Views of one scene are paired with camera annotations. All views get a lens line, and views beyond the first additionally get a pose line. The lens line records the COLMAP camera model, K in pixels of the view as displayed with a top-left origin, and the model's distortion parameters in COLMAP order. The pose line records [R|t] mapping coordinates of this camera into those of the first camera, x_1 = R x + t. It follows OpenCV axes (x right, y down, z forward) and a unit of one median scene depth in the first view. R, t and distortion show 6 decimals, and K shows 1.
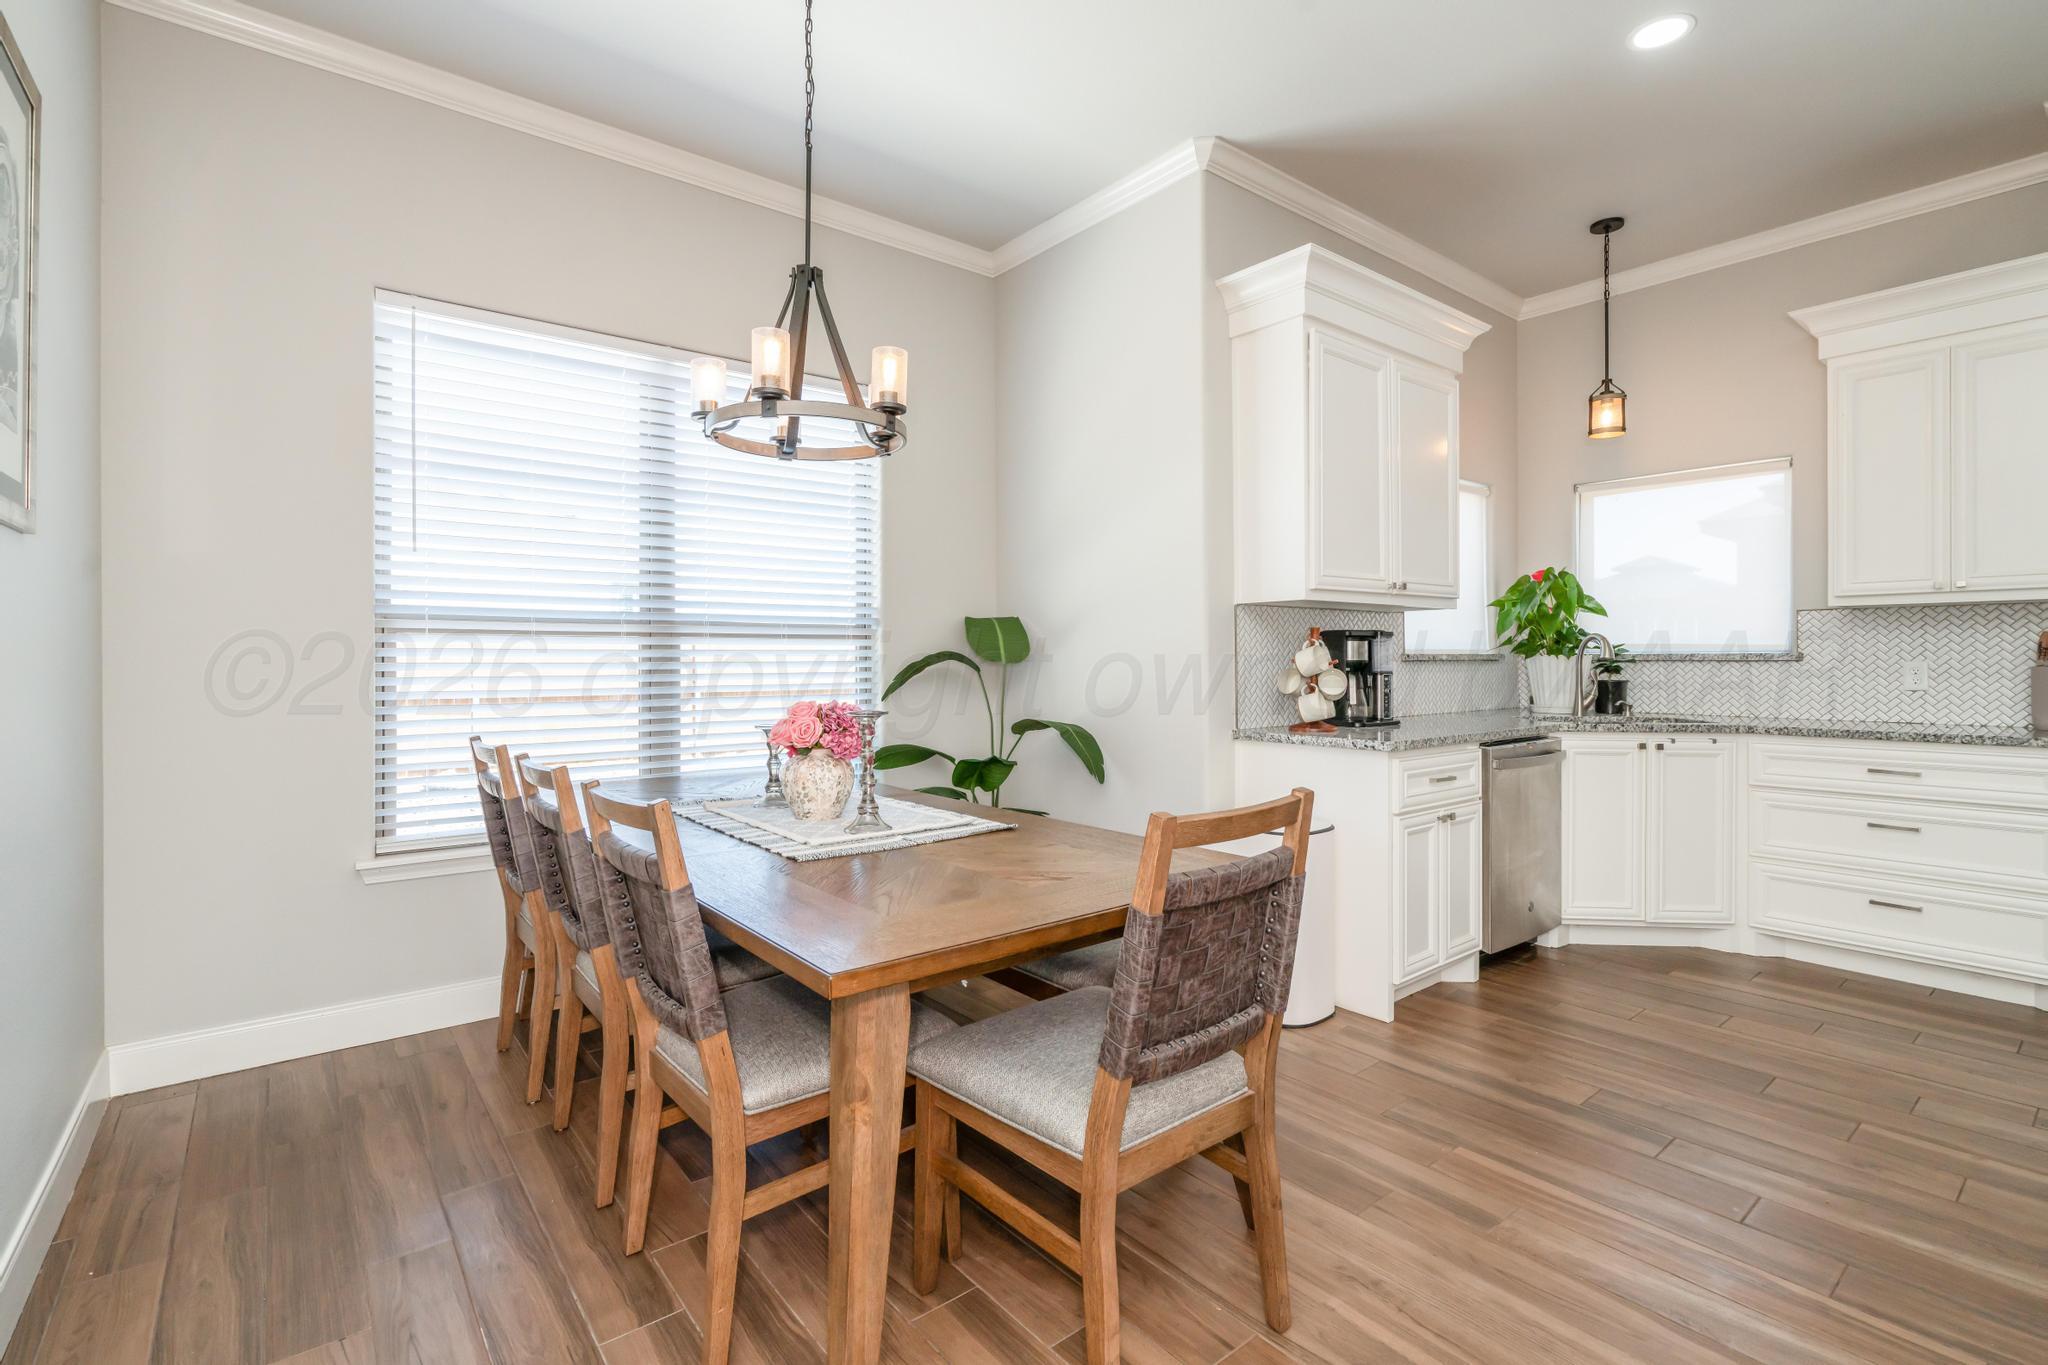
lens RADIAL K [[931.8, 0, 1012.1], [0, 931.8, 673.3], [0, 0, 1]] dist [-0.005707, 0.001381]
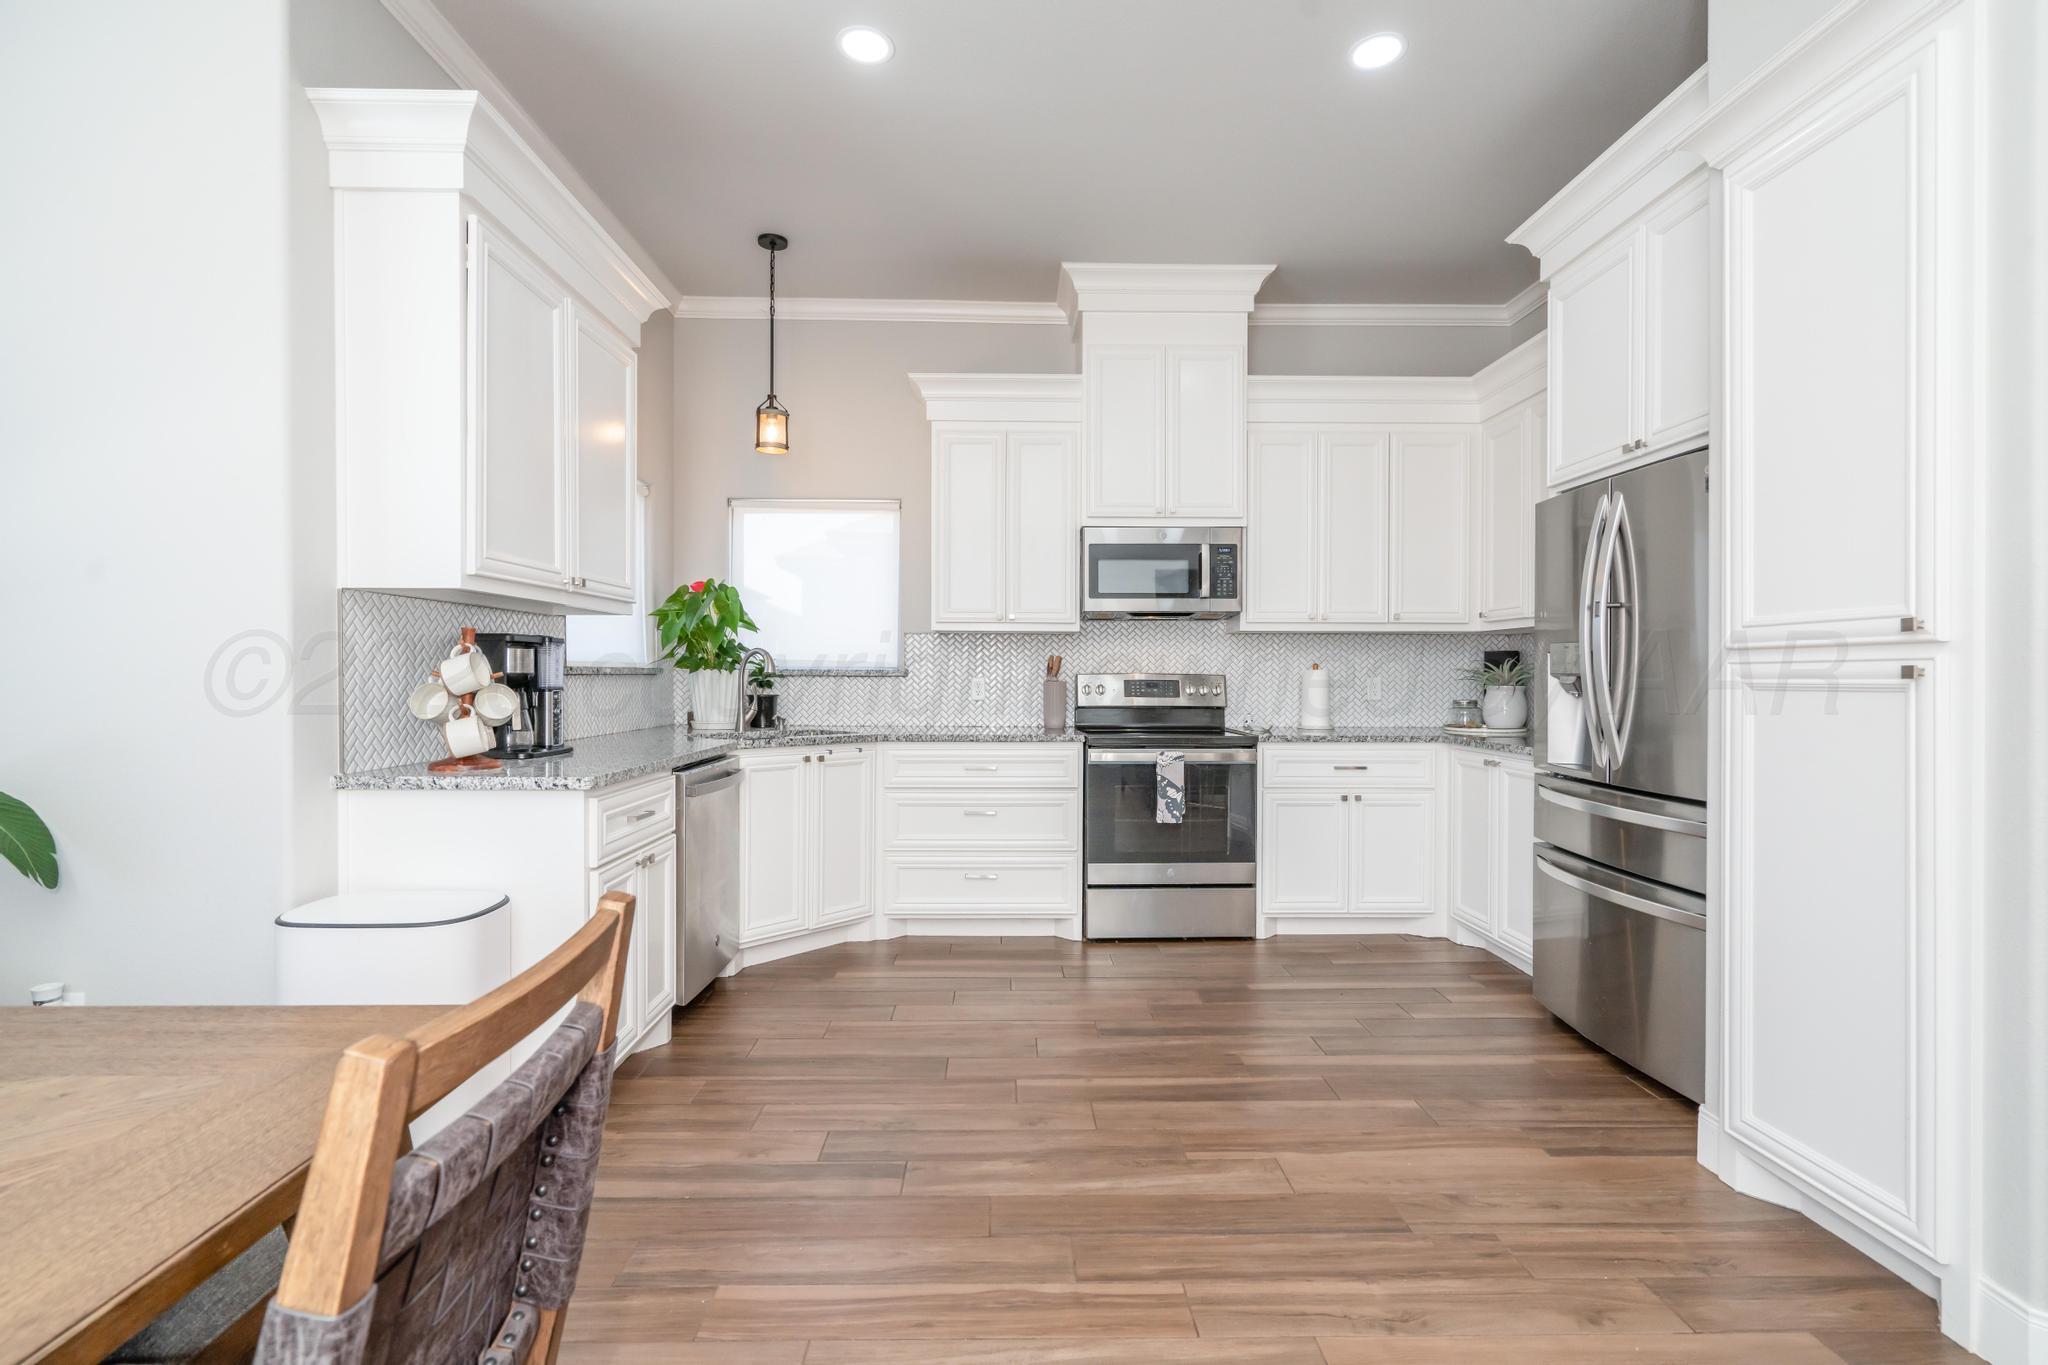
lens RADIAL K [[931.8, 0, 1023.6], [0, 931.8, 681.5], [0, 0, 1]] dist [-0.005707, 0.001381]
pose [[0.604569, 0.000581, 0.796552, 0.004199], [0.005668, 0.999971, -0.005031, -0.000554], [-0.796533, 0.007556, 0.604548, 0.193958]]
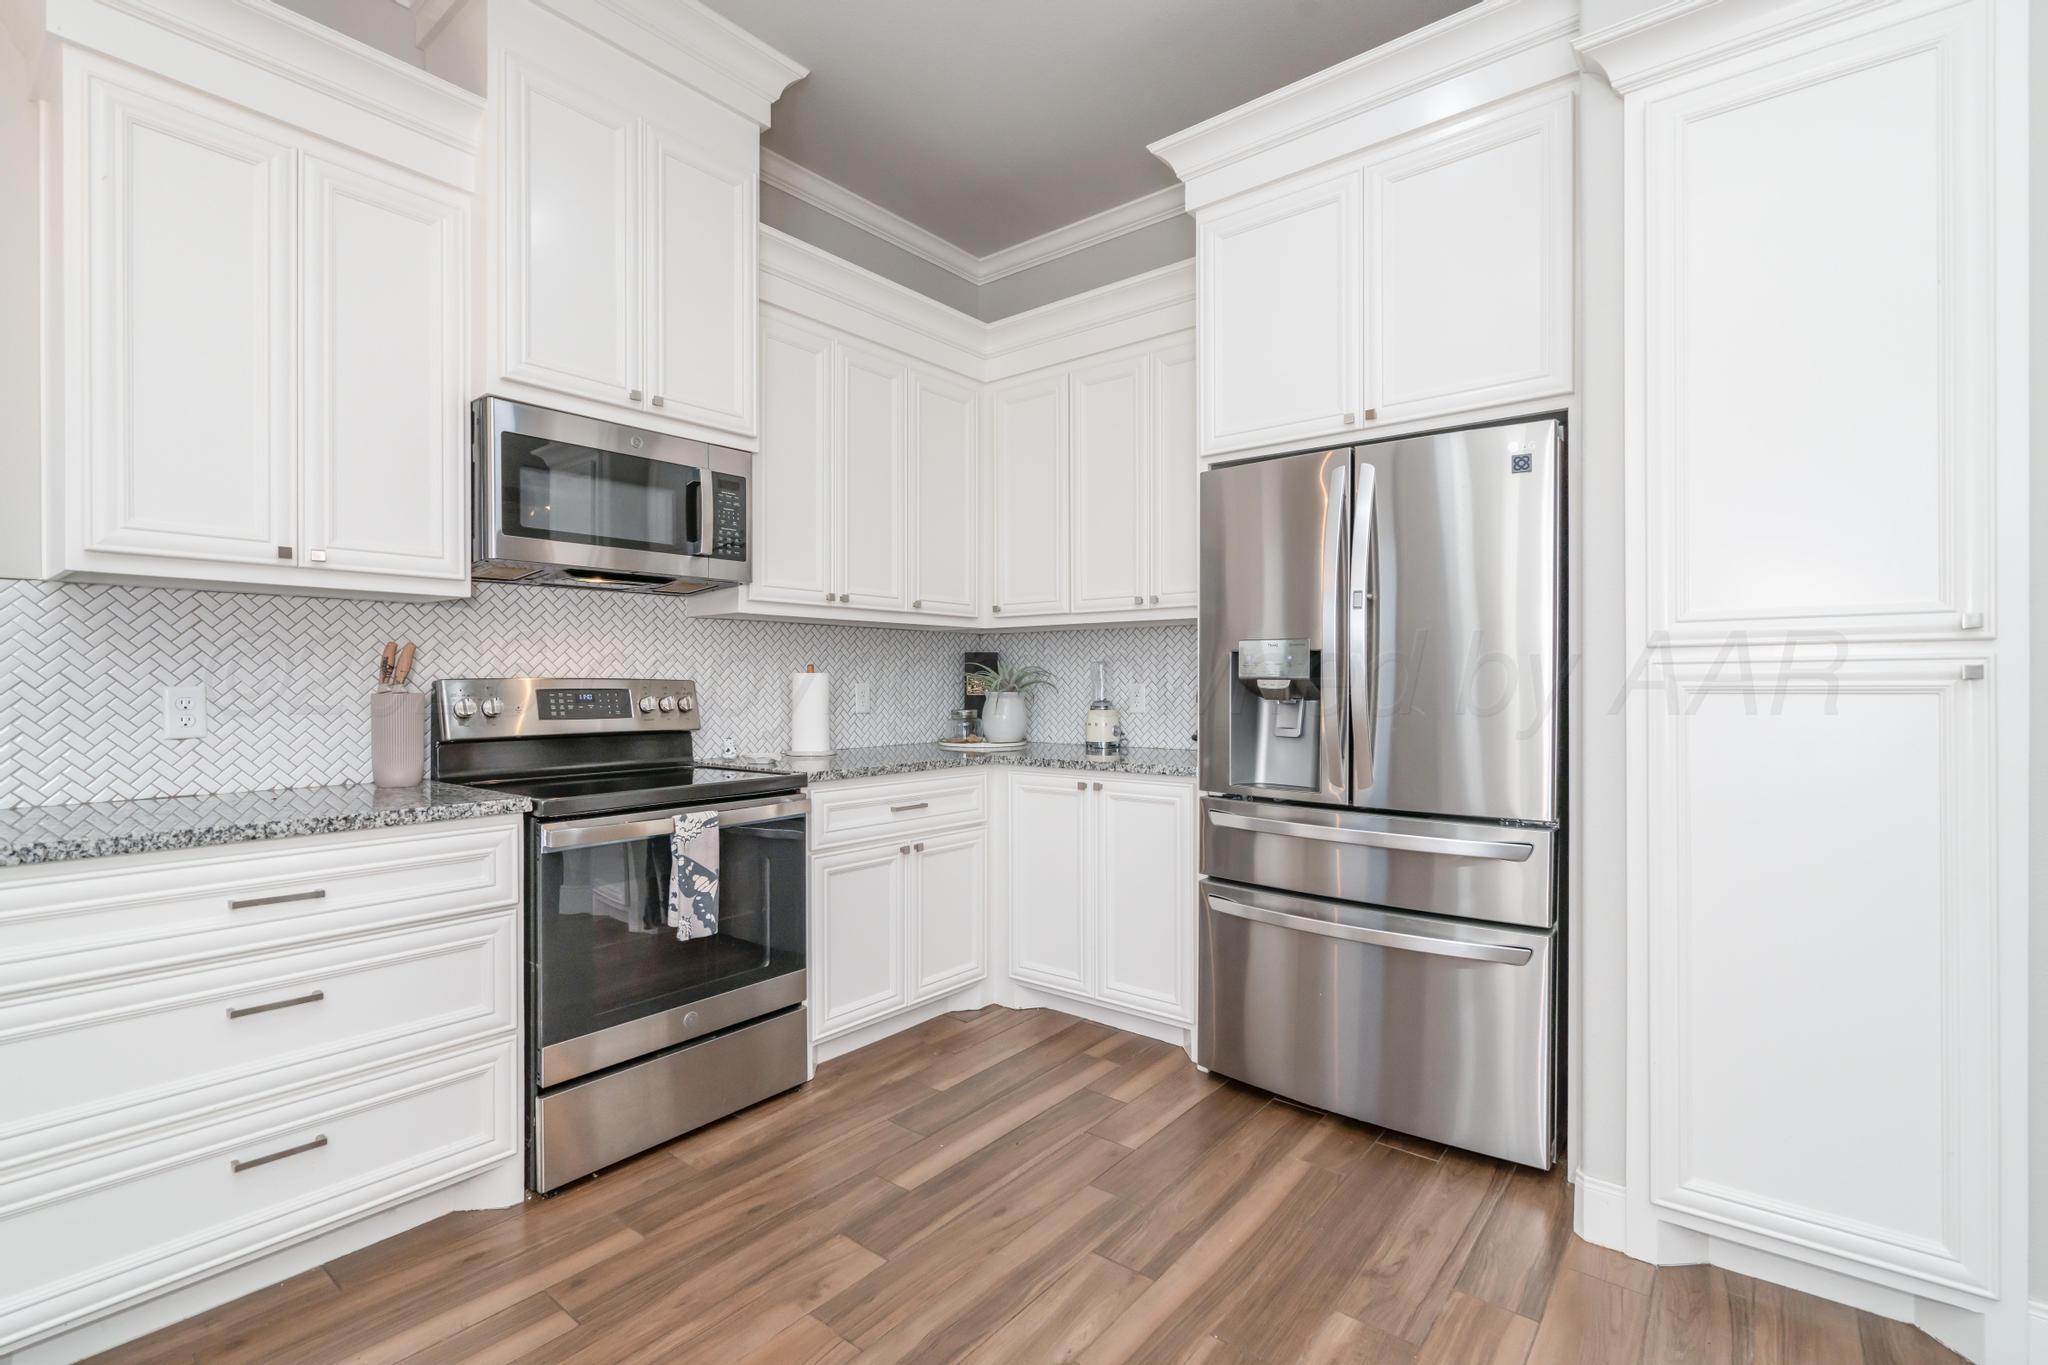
lens RADIAL K [[931.8, 0, 1028.0], [0, 931.8, 686.2], [0, 0, 1]] dist [-0.005707, 0.001381]
pose [[-0.217881, 0.001351, 0.975974, 0.323145], [0.016094, 0.999868, 0.002208, -0.006359], [-0.975843, 0.016189, -0.217874, 0.646970]]
